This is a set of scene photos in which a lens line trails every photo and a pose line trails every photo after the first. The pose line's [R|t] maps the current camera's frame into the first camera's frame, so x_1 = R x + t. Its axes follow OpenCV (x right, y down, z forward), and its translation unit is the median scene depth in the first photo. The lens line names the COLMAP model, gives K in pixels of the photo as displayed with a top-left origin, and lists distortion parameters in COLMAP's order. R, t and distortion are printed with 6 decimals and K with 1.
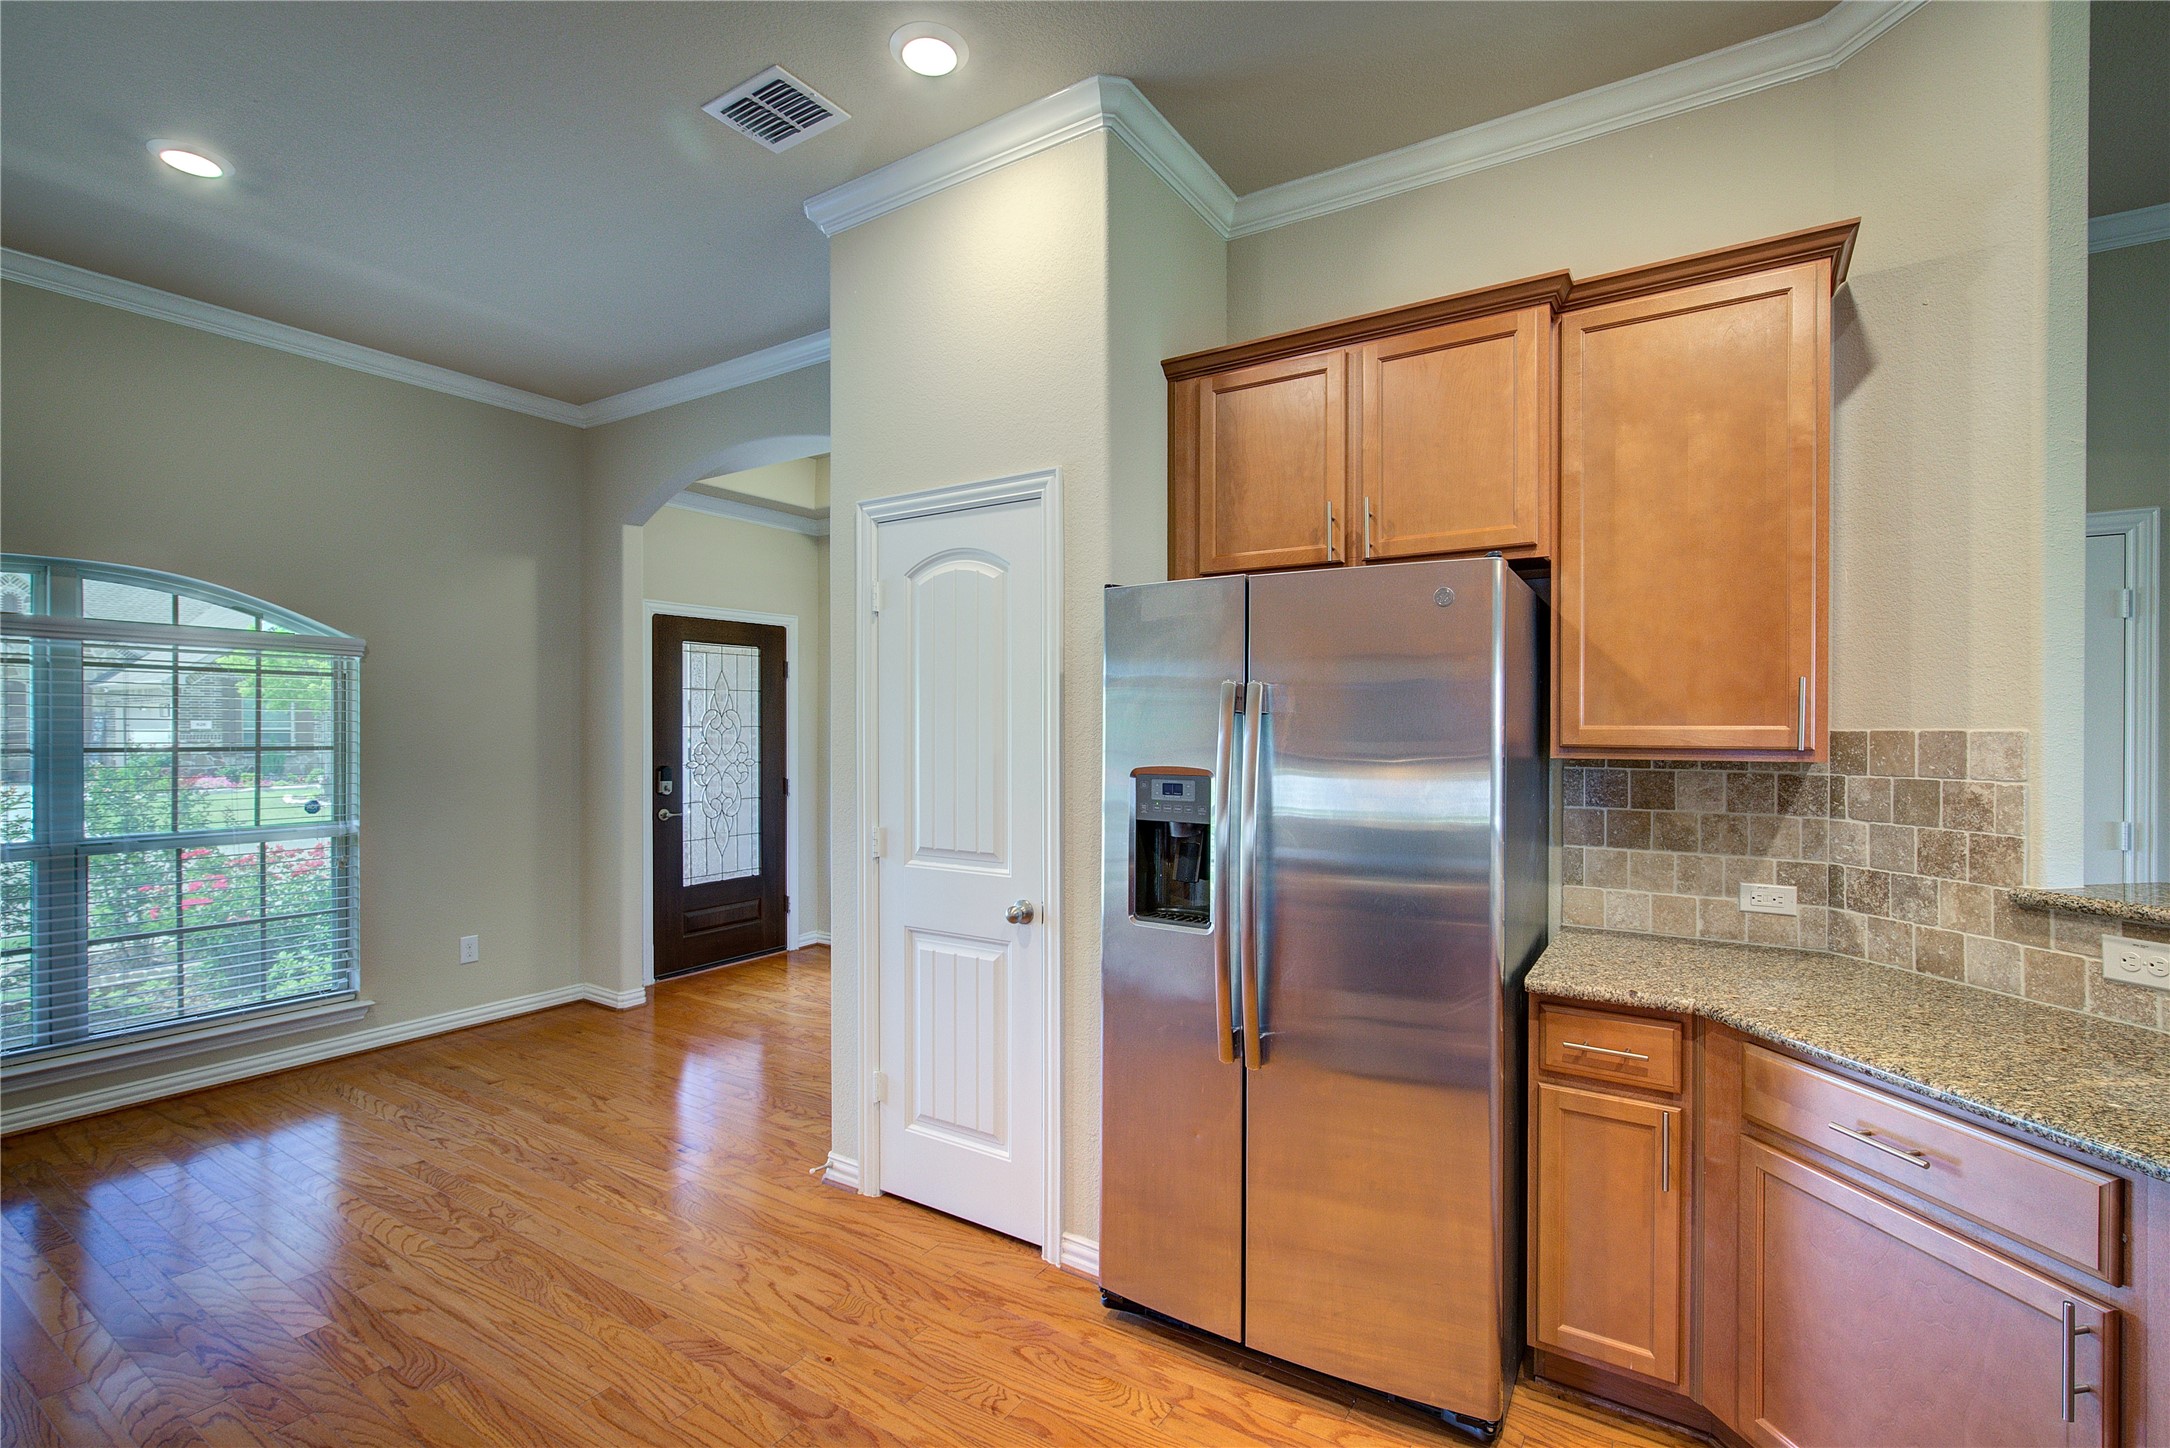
lens RADIAL K [[994.4, 0, 1081.8], [0, 994.4, 725.3], [0, 0, 1]] dist [-0.002034, 0.000931]
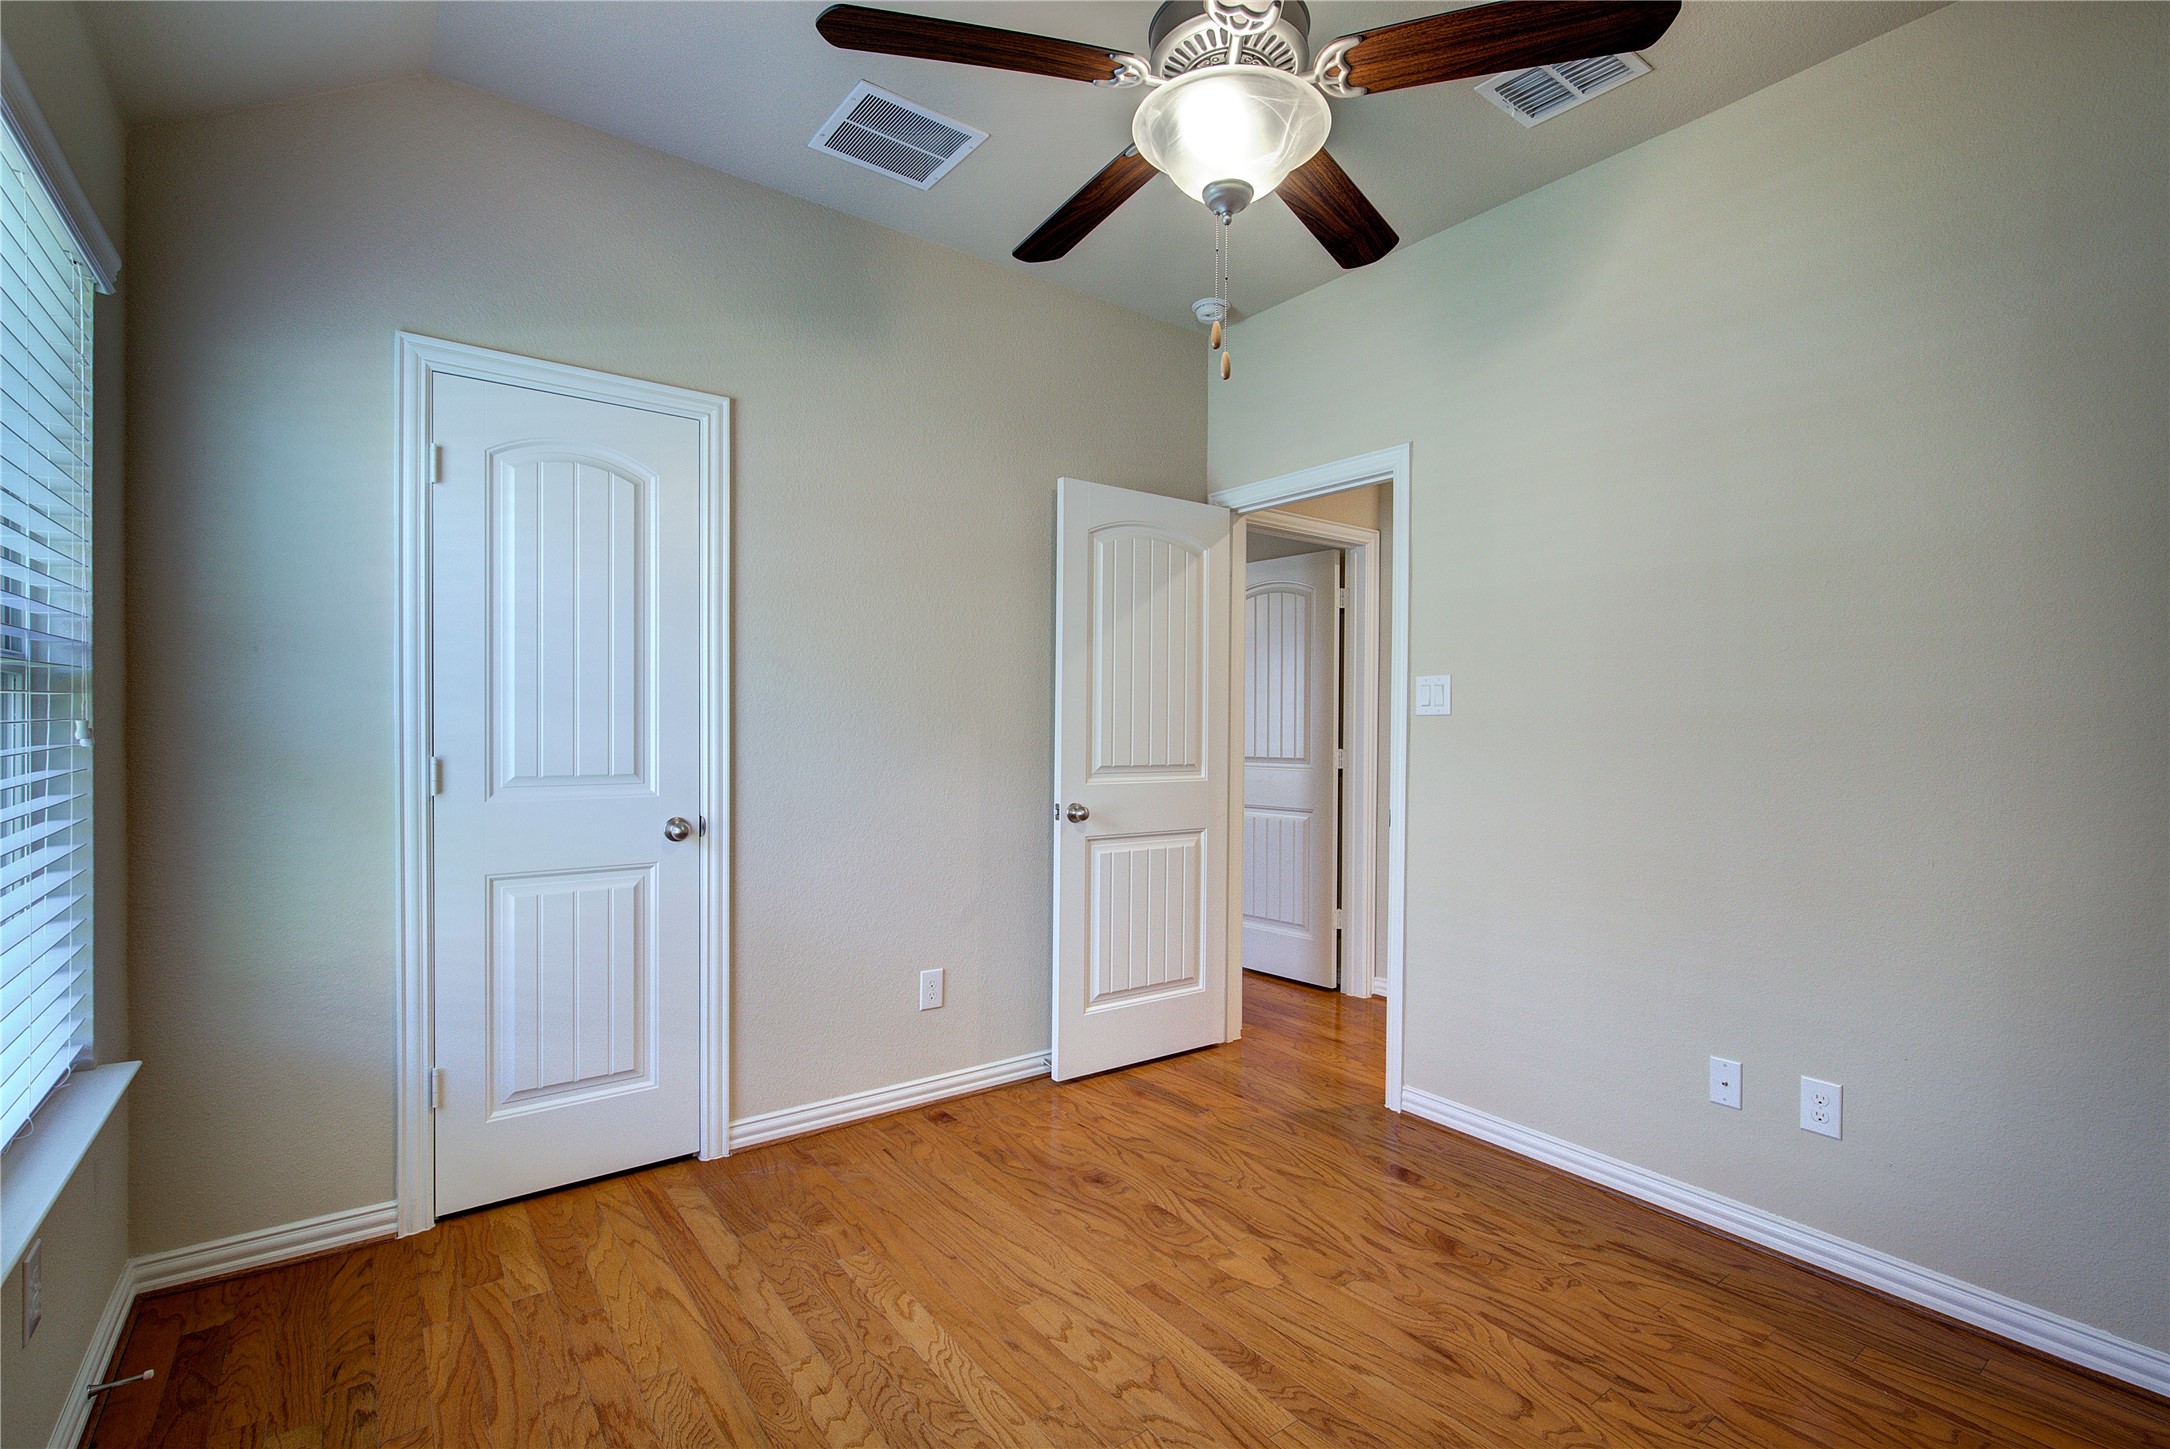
lens RADIAL K [[994.4, 0, 1077.4], [0, 994.4, 724.0], [0, 0, 1]] dist [-0.002034, 0.000931]
pose [[0.341826, -0.001773, 0.939762, -0.616106], [-0.005346, 0.999978, 0.003831, 0.055246], [-0.939748, -0.006333, 0.341809, 0.201568]]
